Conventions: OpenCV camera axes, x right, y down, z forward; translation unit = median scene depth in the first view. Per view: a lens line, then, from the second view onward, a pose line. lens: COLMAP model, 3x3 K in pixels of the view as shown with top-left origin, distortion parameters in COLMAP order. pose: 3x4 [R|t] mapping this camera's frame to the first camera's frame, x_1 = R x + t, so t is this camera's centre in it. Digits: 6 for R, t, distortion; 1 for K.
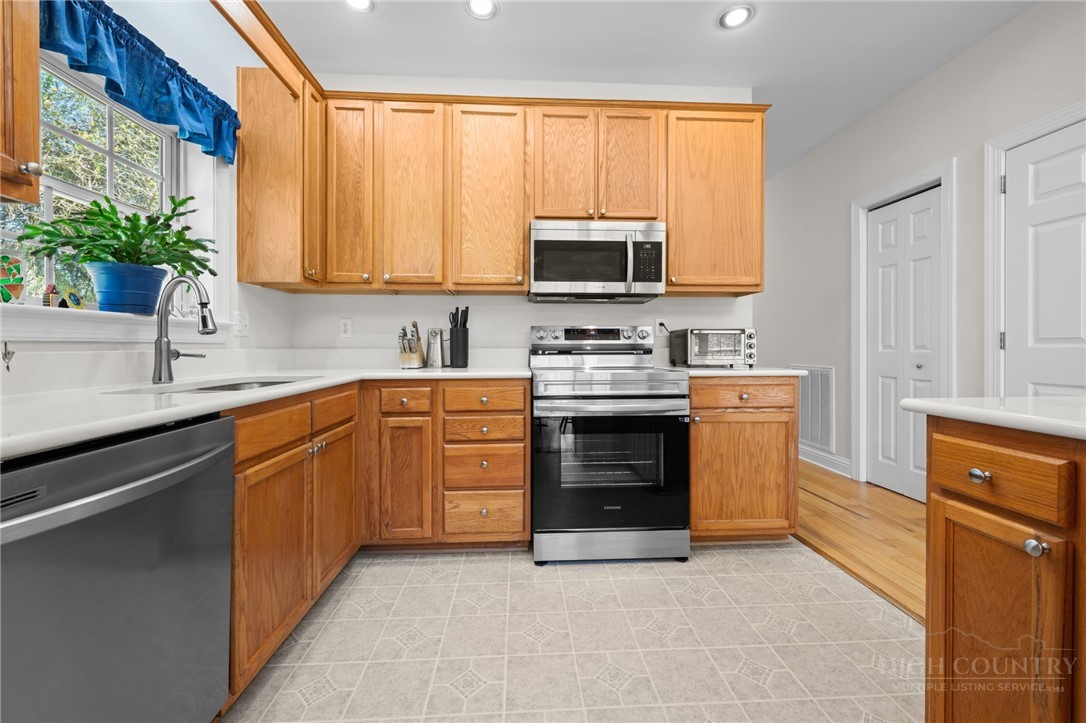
lens RADIAL K [[443.9, 0, 535.8], [0, 443.9, 348.4], [0, 0, 1]] dist [-0.000734, -0.000060]
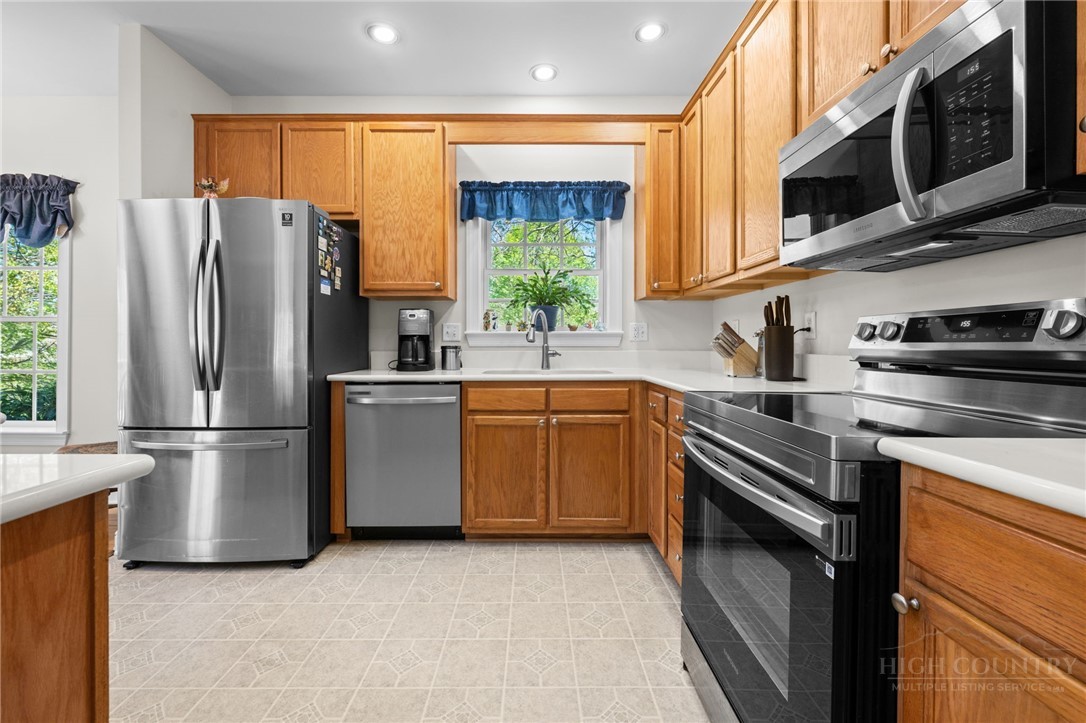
lens RADIAL K [[443.9, 0, 535.8], [0, 443.9, 348.4], [0, 0, 1]] dist [-0.000734, -0.000060]
pose [[-0.043628, 0.007581, -0.999019, 0.590593], [-0.007440, 0.999941, 0.007913, -0.012785], [0.999020, 0.007778, -0.043569, 0.652070]]
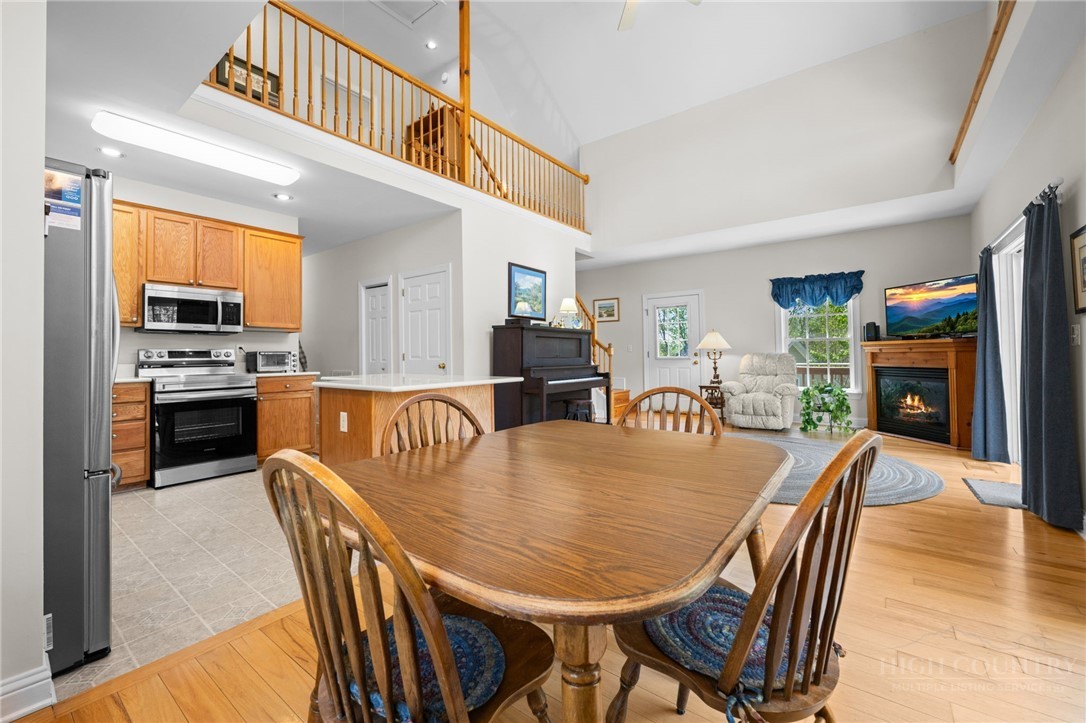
lens RADIAL K [[443.9, 0, 535.8], [0, 443.9, 348.4], [0, 0, 1]] dist [-0.000734, -0.000060]
pose [[0.650364, 0.006021, 0.759599, -0.297975], [0.011892, 0.999765, -0.018107, -0.010678], [-0.759530, 0.020809, 0.650140, -1.057397]]
